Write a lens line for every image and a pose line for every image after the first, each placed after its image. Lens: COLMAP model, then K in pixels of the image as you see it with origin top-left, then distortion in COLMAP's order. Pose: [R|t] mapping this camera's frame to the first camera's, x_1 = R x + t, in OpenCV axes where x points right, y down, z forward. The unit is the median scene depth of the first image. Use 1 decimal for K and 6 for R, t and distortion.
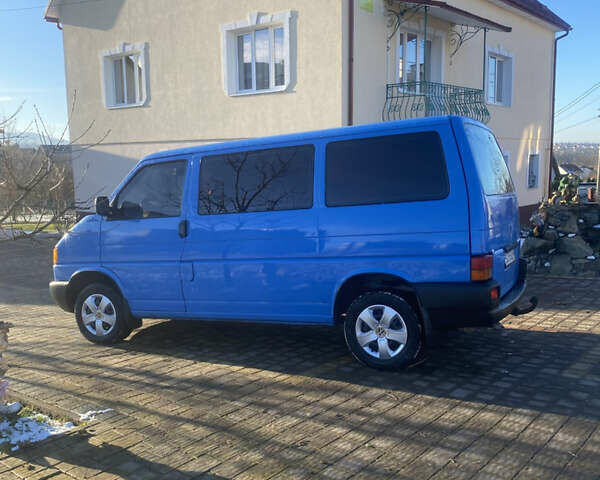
lens RADIAL K [[607.3, 0, 300.0], [0, 607.3, 240.0], [0, 0, 1]] dist [0.150570, -0.344393]
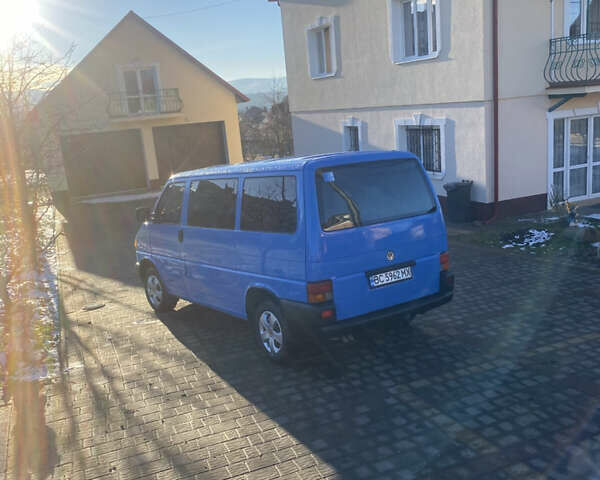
lens RADIAL K [[607.3, 0, 300.0], [0, 607.3, 240.0], [0, 0, 1]] dist [0.150570, -0.344393]
pose [[0.889845, 0.042880, -0.454243, 0.244795], [0.006652, 0.994249, 0.106886, -0.056550], [0.456214, -0.098133, 0.884442, -0.019935]]
